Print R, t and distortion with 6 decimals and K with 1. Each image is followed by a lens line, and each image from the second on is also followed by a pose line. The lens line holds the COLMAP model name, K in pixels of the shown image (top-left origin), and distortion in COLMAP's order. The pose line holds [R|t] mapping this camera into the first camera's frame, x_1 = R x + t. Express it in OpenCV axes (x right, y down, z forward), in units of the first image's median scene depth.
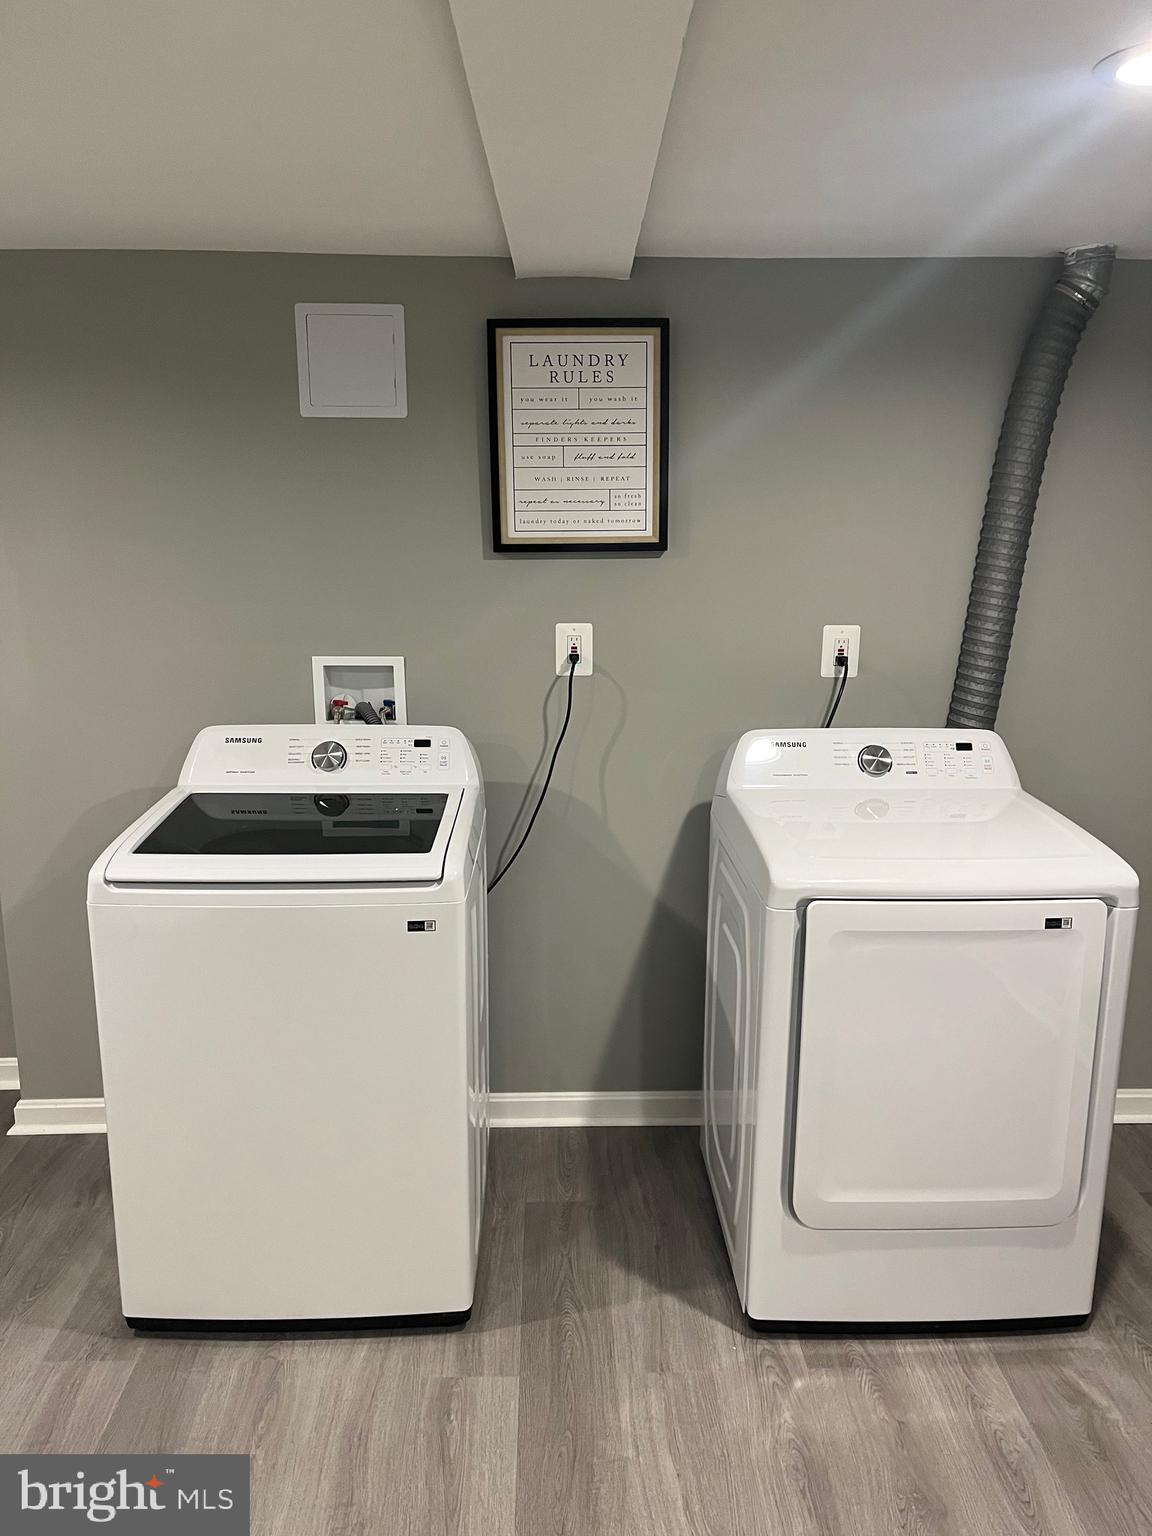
lens RADIAL K [[1161.7, 0, 601.9], [0, 1161.7, 788.3], [0, 0, 1]] dist [0.062981, -0.078923]
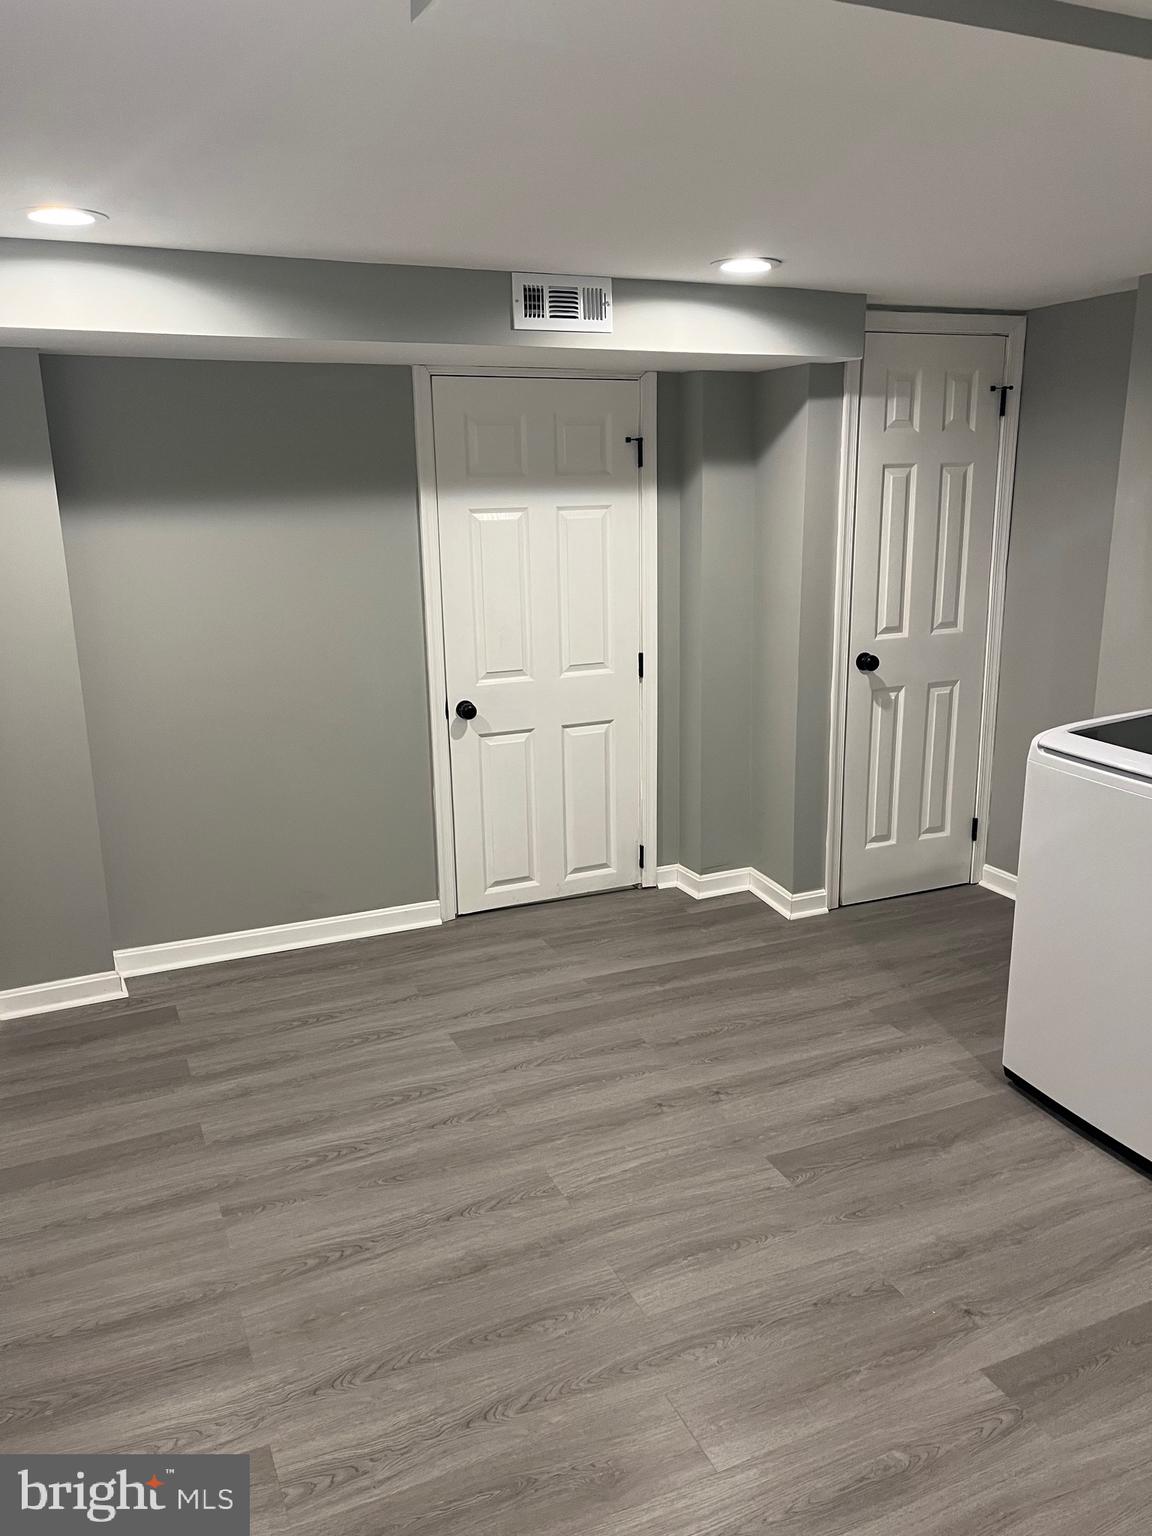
lens RADIAL K [[1161.7, 0, 577.2], [0, 1161.7, 766.6], [0, 0, 1]] dist [0.062981, -0.078923]
pose [[0.373453, 0.220621, -0.901032, 0.567053], [-0.200243, 0.967580, 0.153921, -0.000805], [0.905779, 0.122943, 0.405523, -0.052854]]
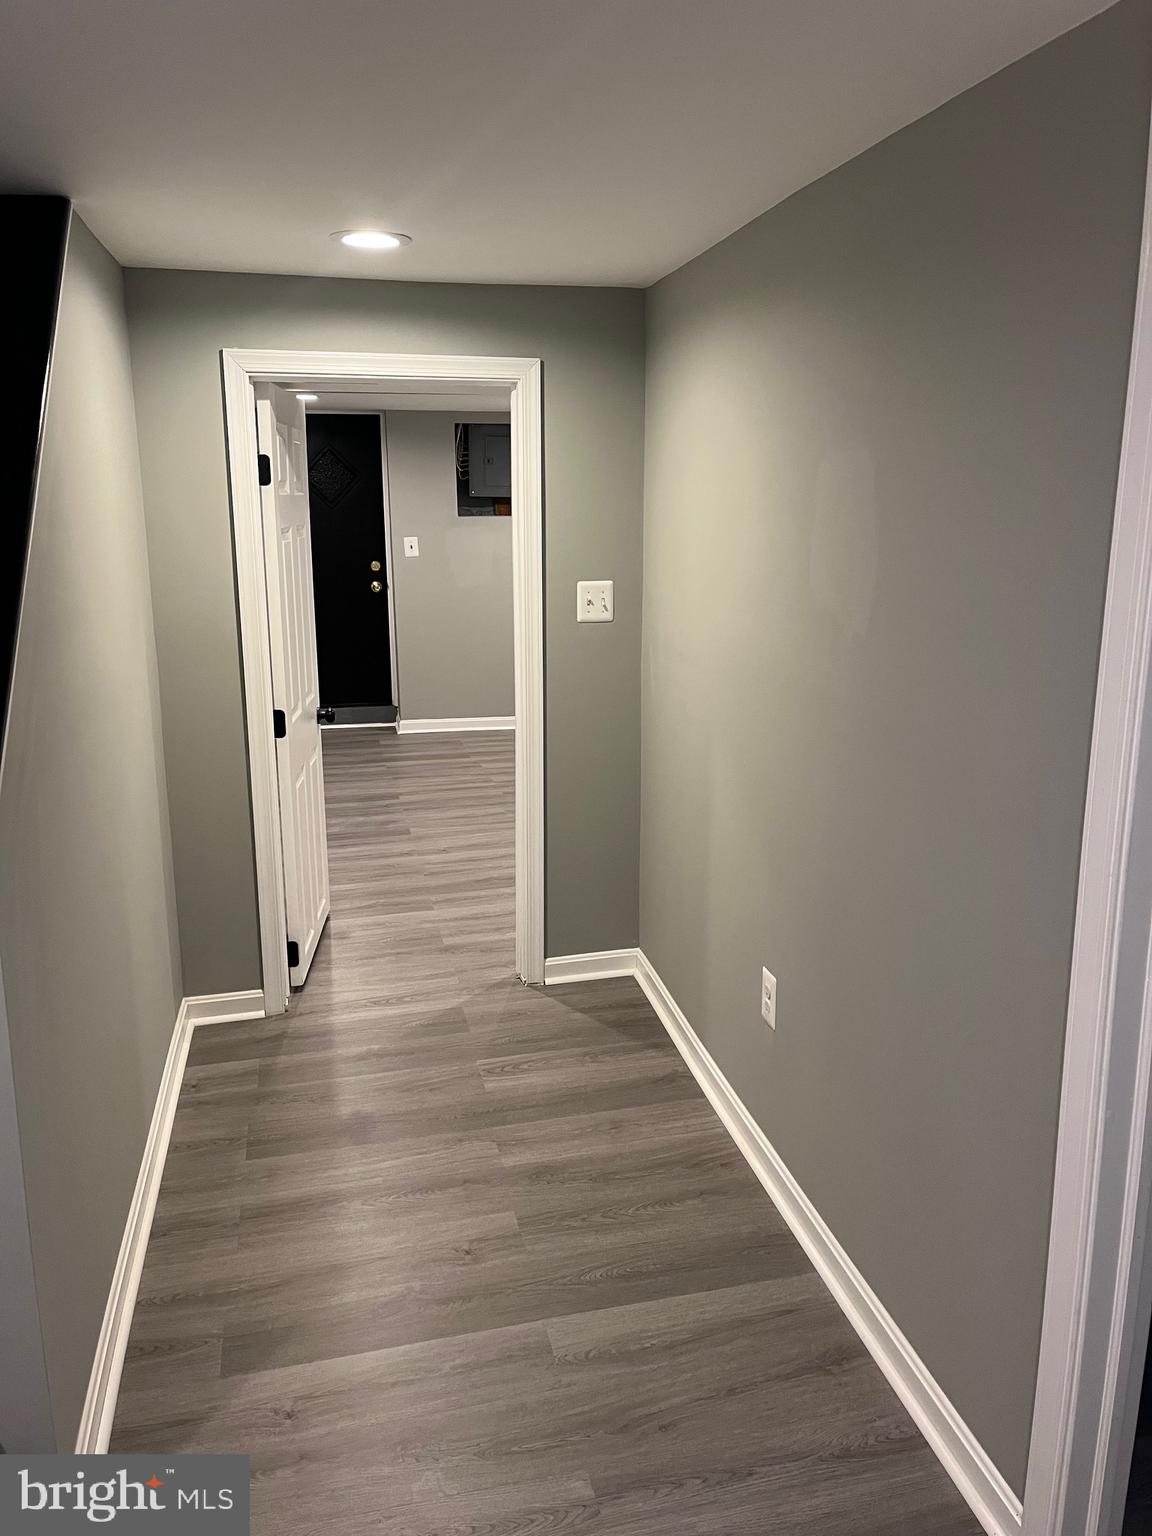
lens RADIAL K [[1161.7, 0, 579.4], [0, 1161.7, 776.6], [0, 0, 1]] dist [0.062981, -0.078923]
pose [[-0.198013, -0.233135, 0.952071, -2.754781], [0.224413, 0.934722, 0.275560, -0.168886], [-0.954164, 0.268222, -0.132769, 0.626025]]
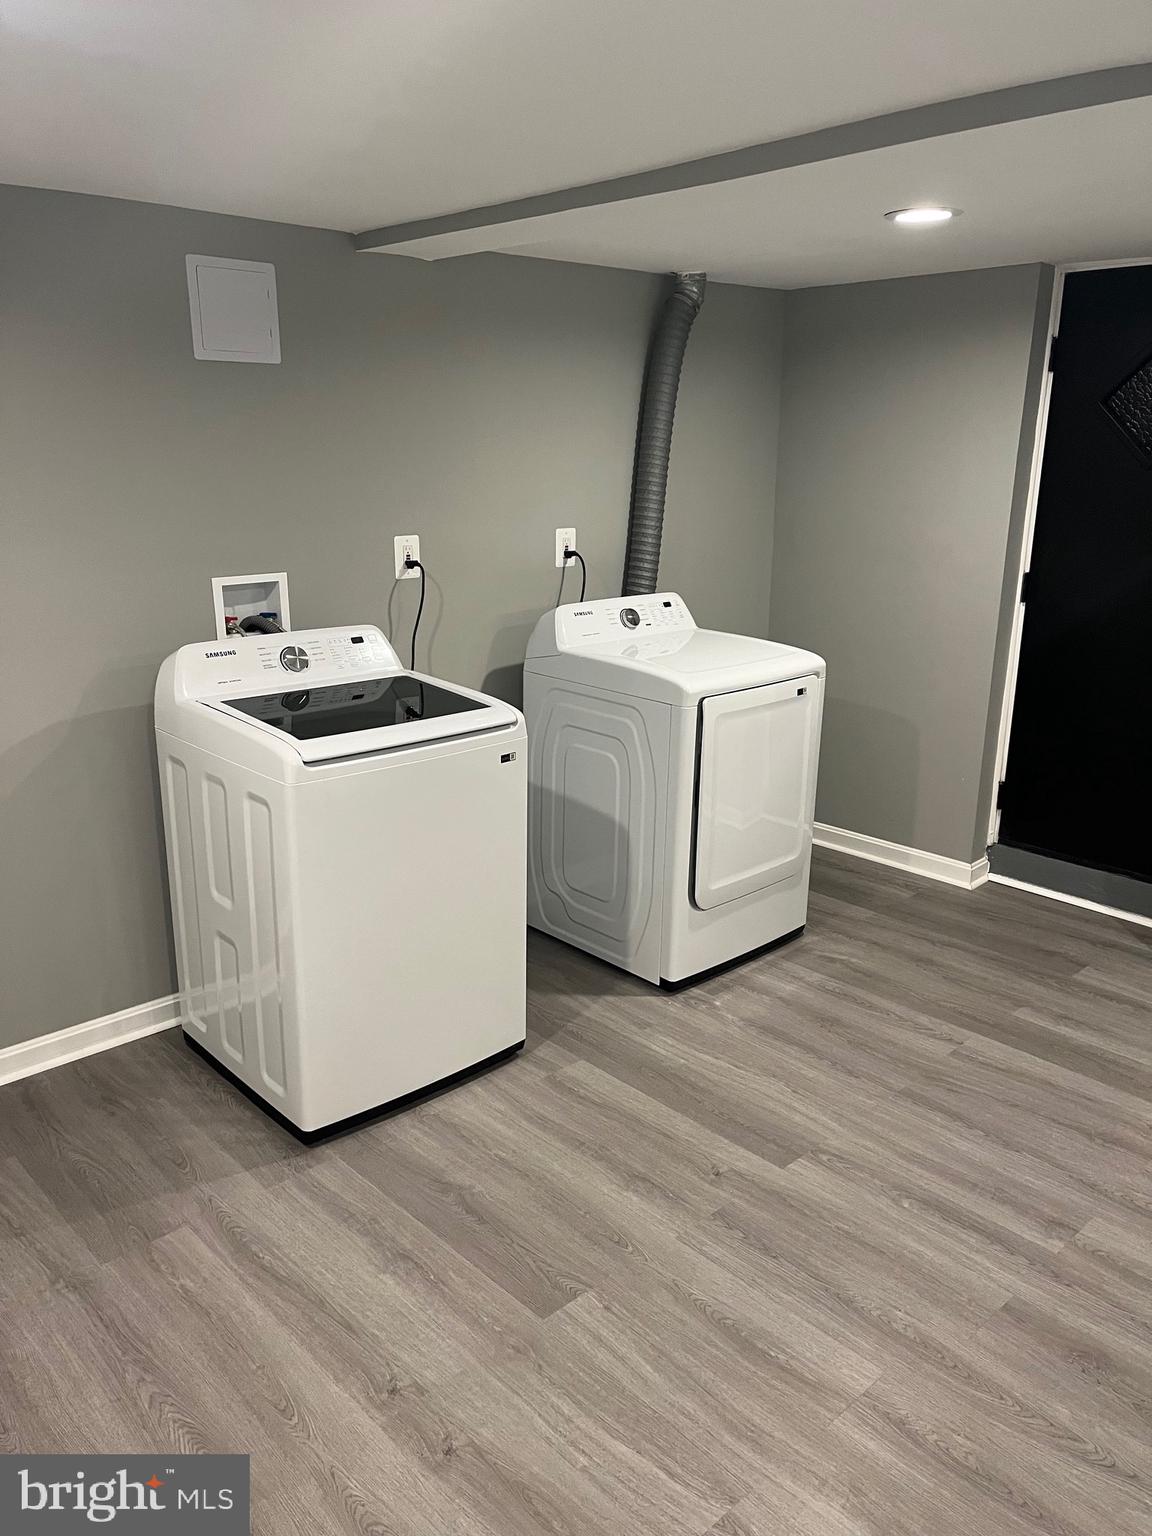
lens RADIAL K [[1161.7, 0, 568.9], [0, 1161.7, 779.3], [0, 0, 1]] dist [0.062981, -0.078923]
pose [[0.757993, -0.183884, 0.625806, -0.879569], [0.144604, 0.982938, 0.113674, -0.002256], [-0.636031, 0.004330, 0.771651, -0.091662]]
